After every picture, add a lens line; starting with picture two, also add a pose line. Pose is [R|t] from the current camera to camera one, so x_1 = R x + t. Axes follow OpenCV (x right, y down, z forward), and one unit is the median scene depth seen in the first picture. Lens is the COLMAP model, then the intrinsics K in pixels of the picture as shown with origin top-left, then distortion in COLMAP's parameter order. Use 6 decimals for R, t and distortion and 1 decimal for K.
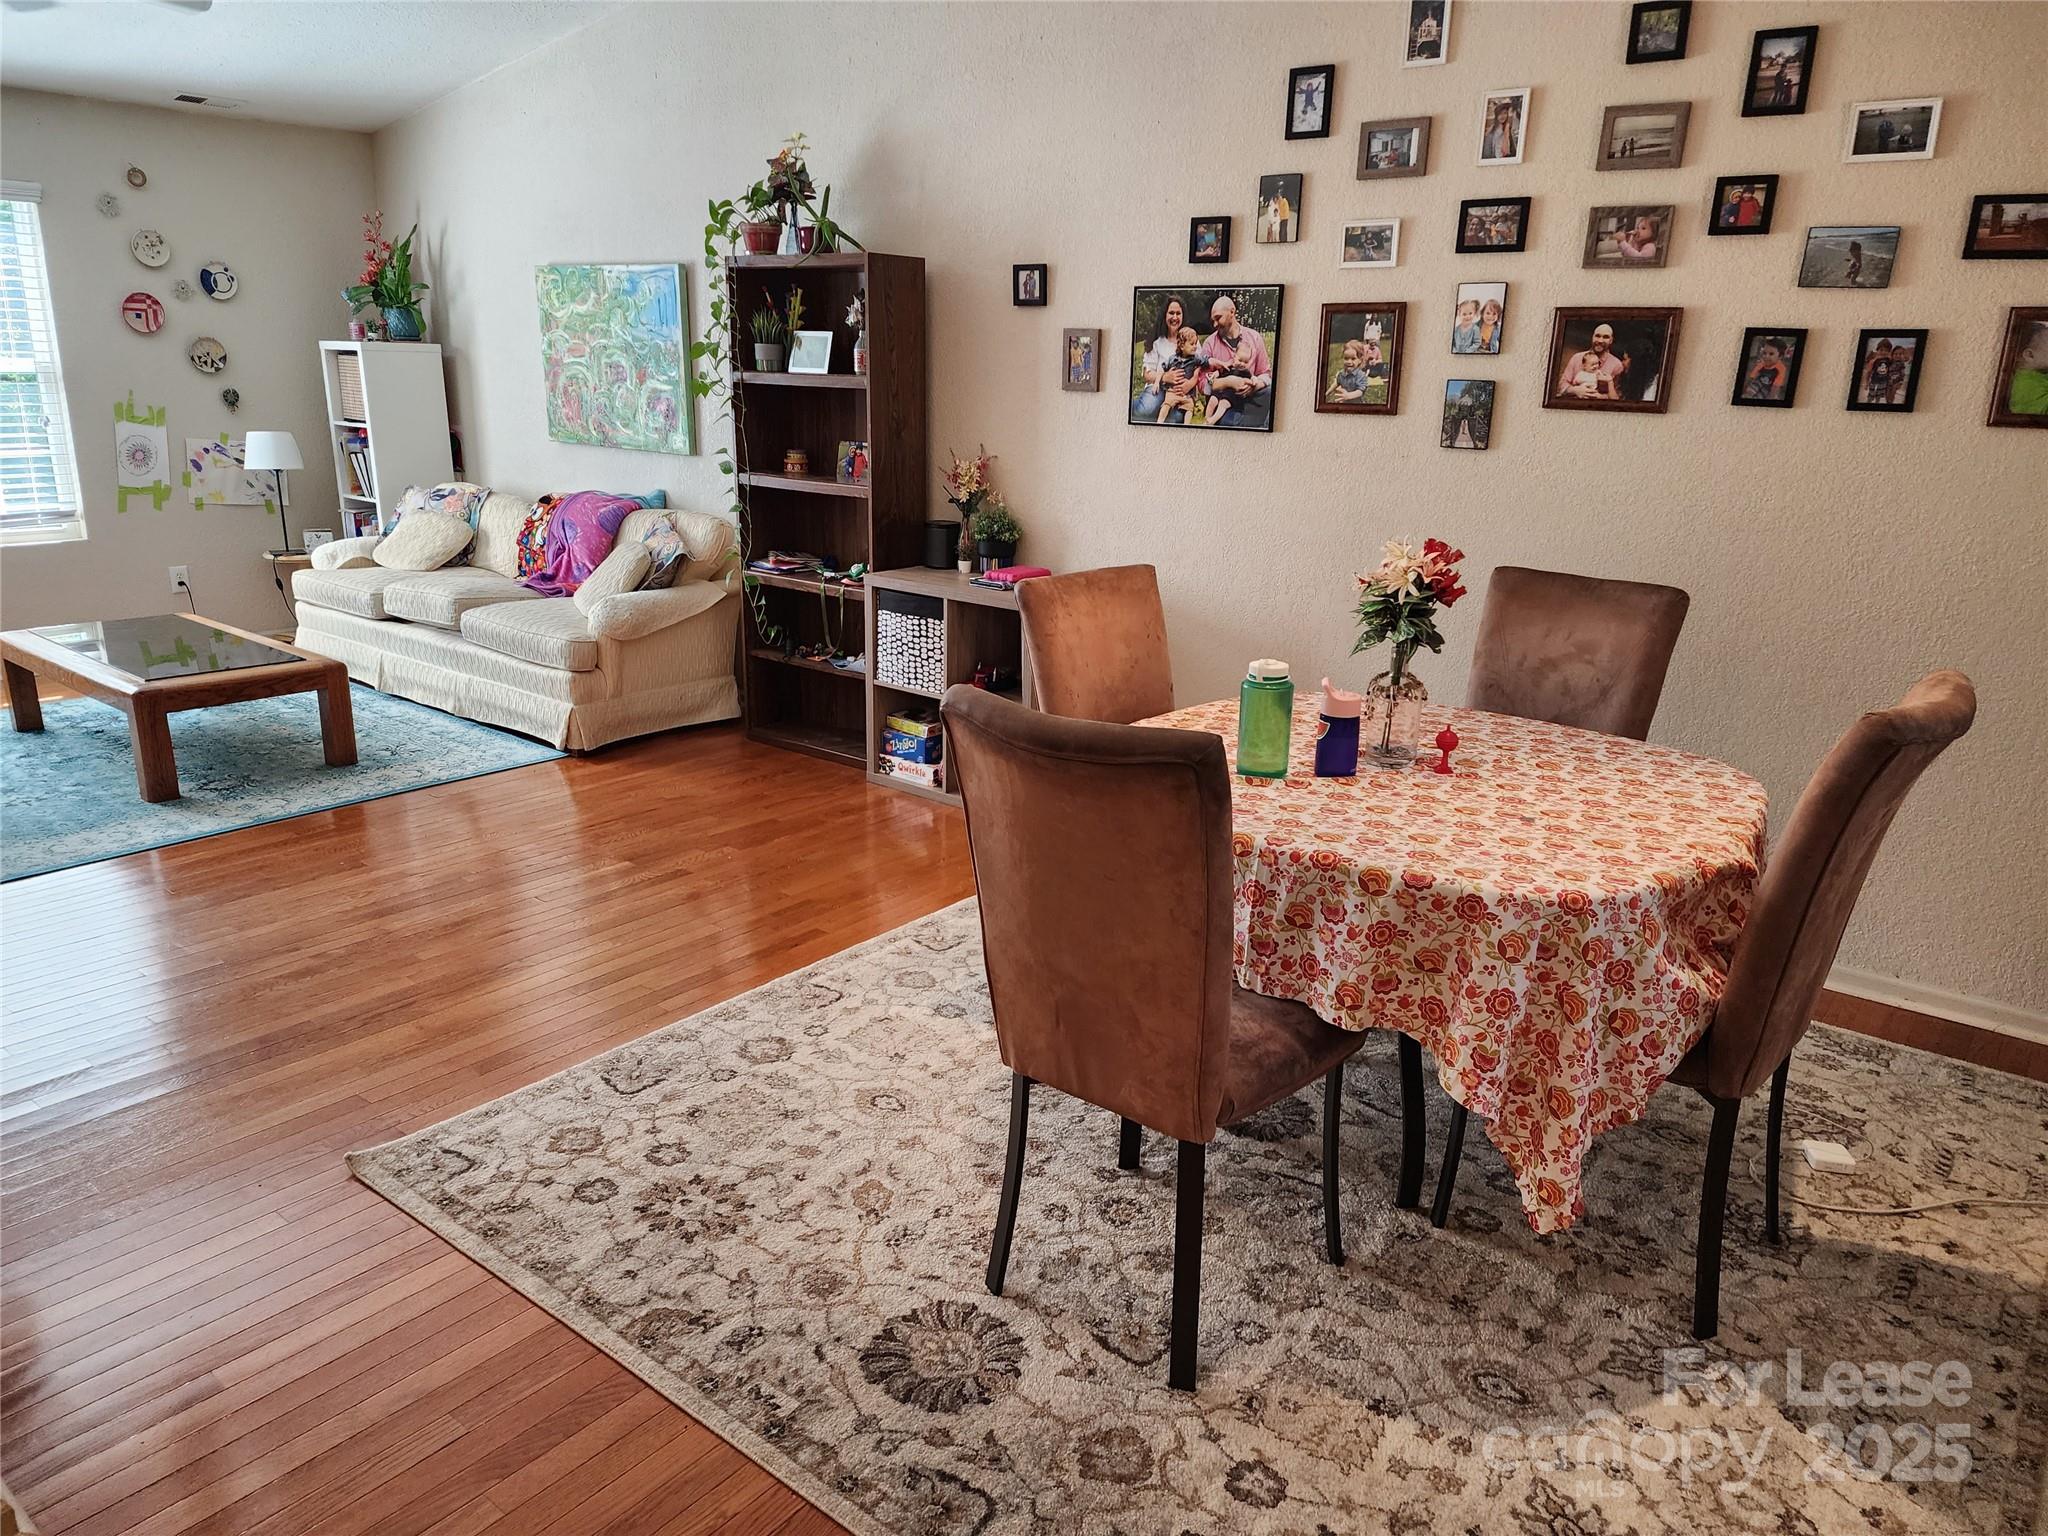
lens RADIAL K [[1344.8, 0, 1030.0], [0, 1344.8, 846.0], [0, 0, 1]] dist [0.075885, -0.057942]
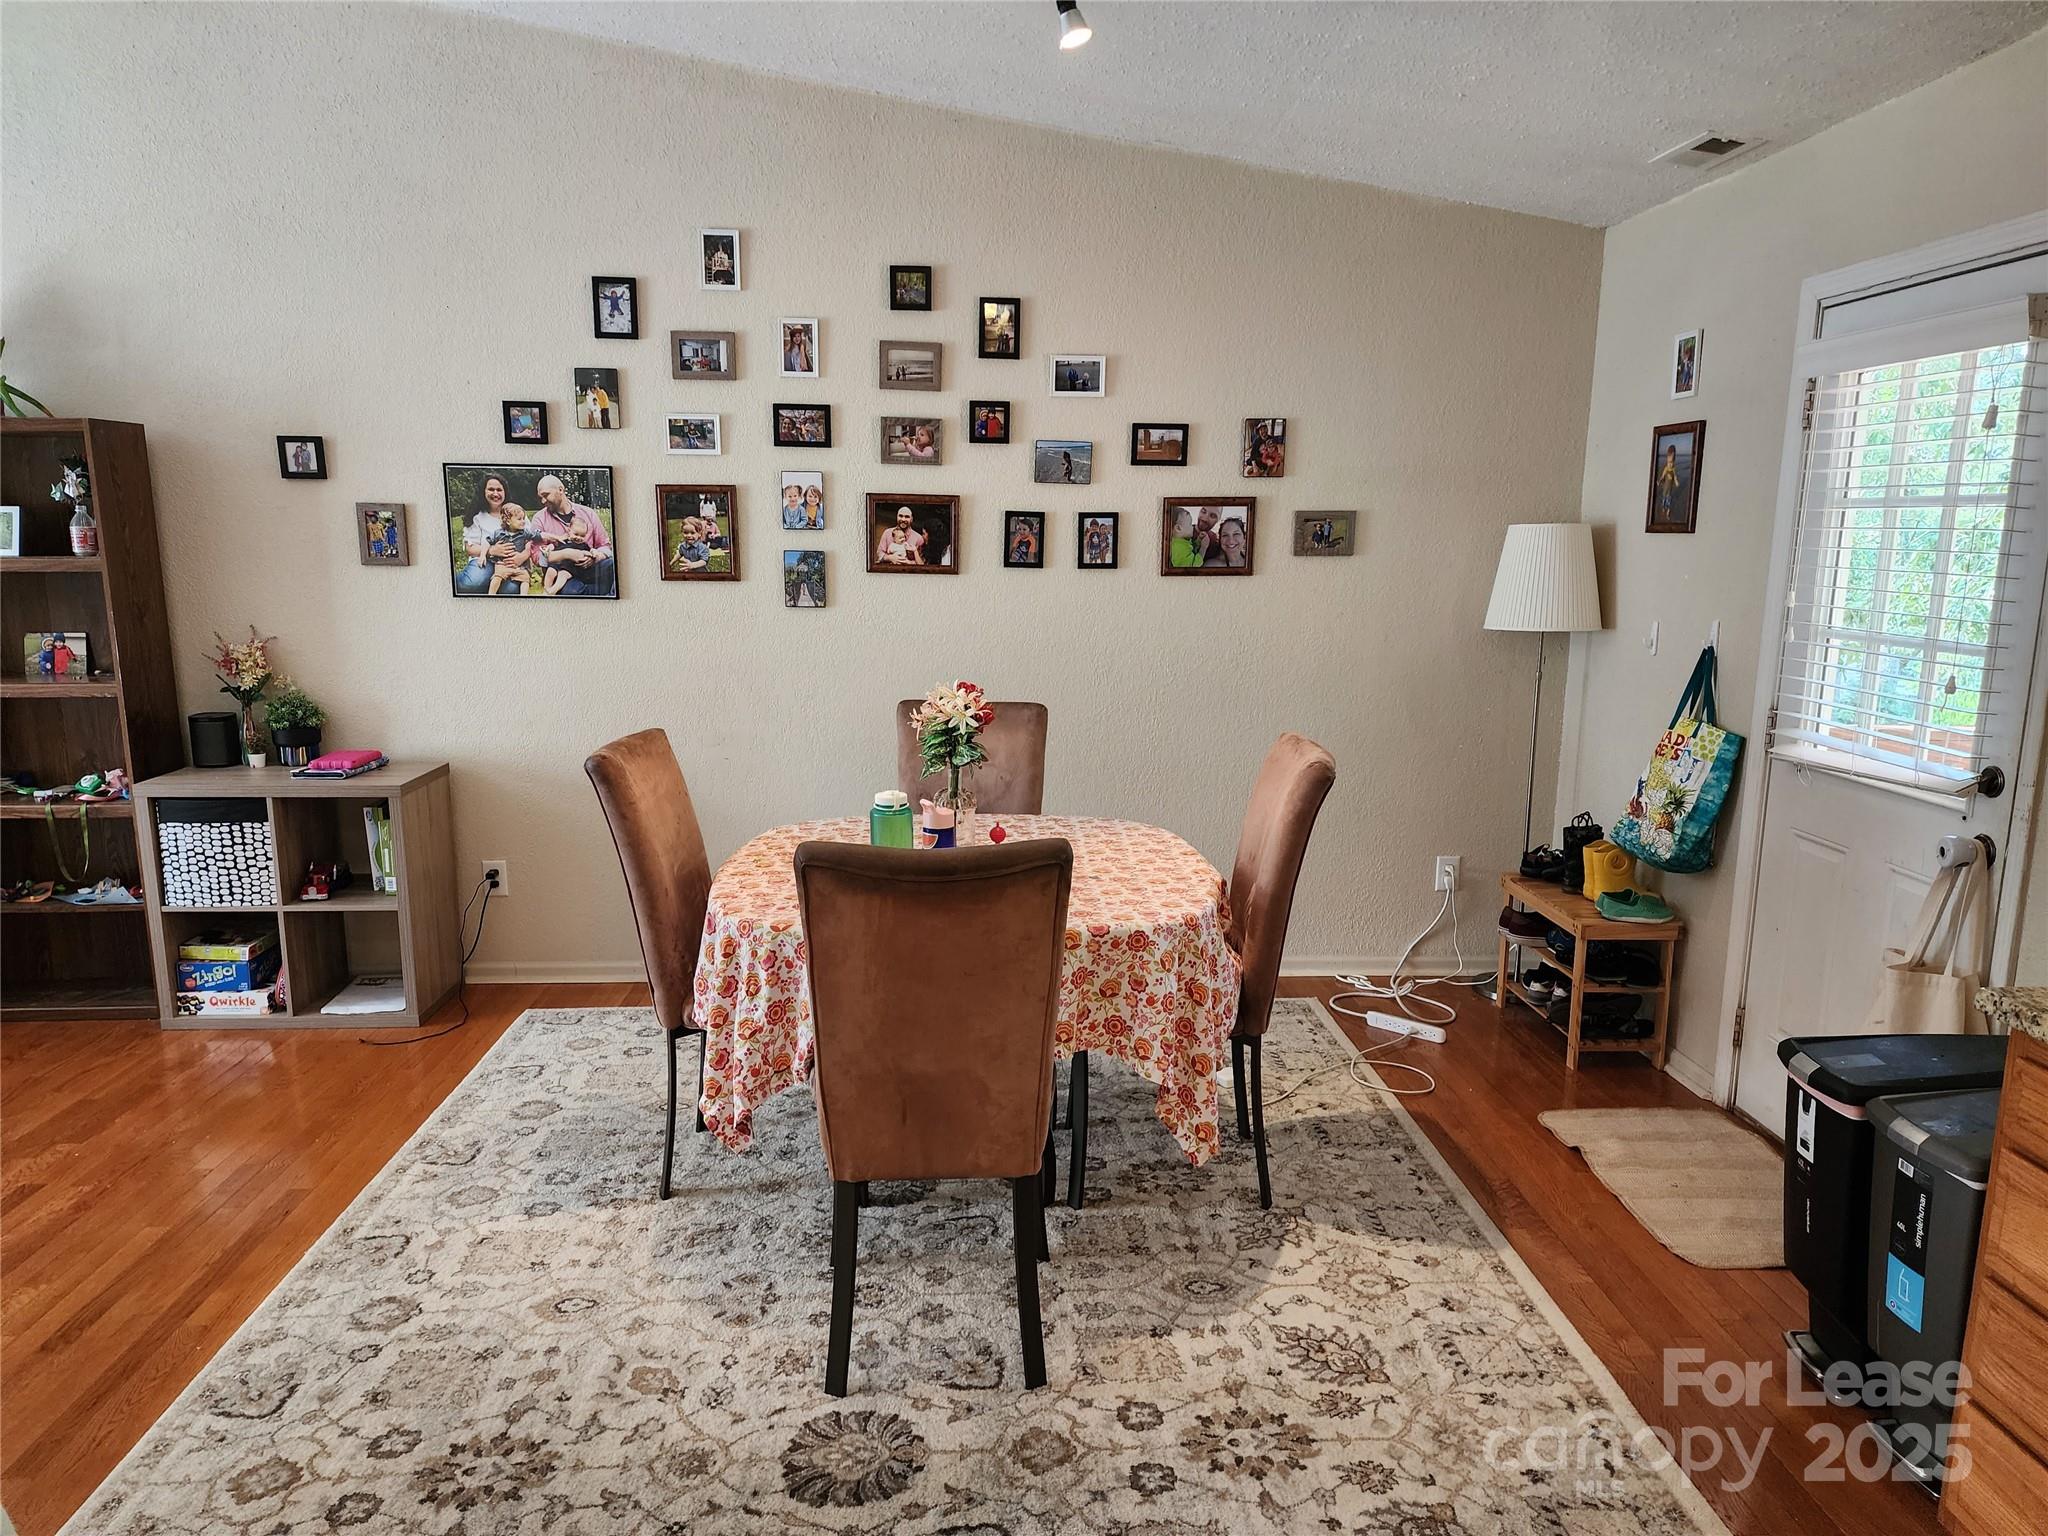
lens RADIAL K [[1347.1, 0, 1022.2], [0, 1347.1, 889.3], [0, 0, 1]] dist [0.091156, -0.089246]
pose [[0.751112, -0.189996, 0.632244, -0.345444], [0.234036, 0.972126, 0.014097, -0.028713], [-0.617299, 0.137379, 0.774641, 0.010044]]
